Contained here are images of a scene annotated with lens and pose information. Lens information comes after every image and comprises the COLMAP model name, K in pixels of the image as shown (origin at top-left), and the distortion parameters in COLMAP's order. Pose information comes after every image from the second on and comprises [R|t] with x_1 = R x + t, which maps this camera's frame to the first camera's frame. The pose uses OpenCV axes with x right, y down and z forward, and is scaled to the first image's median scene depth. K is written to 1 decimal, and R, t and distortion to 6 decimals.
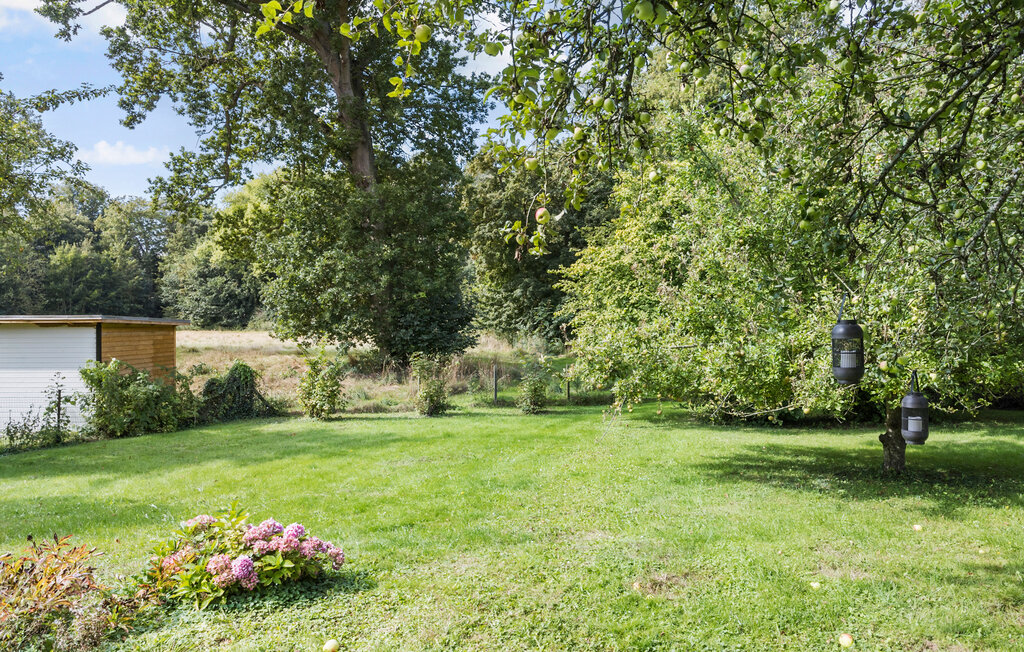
lens RADIAL K [[740.0, 0, 512.0], [0, 740.0, 326.0], [0, 0, 1]] dist [-0.001164, -0.000002]
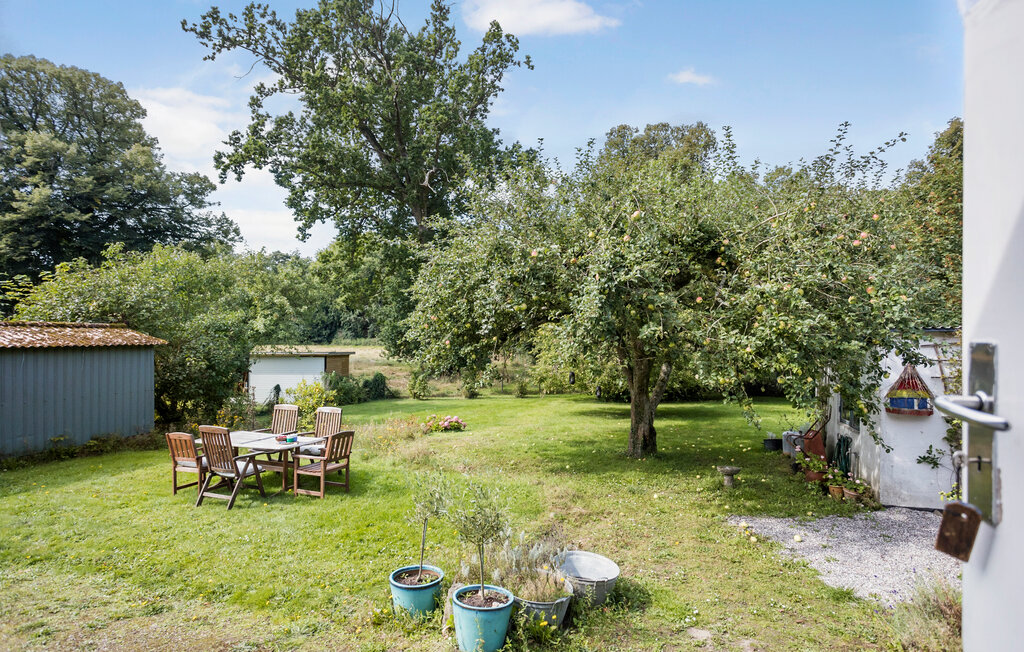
lens RADIAL K [[585.6, 0, 512.0], [0, 585.6, 326.0], [0, 0, 1]] dist [-0.001215, -0.000318]
pose [[0.999952, 0.004559, -0.008725, 0.012362], [-0.004724, 0.999808, -0.019024, -0.031415], [0.008636, 0.019064, 0.999781, -0.398126]]
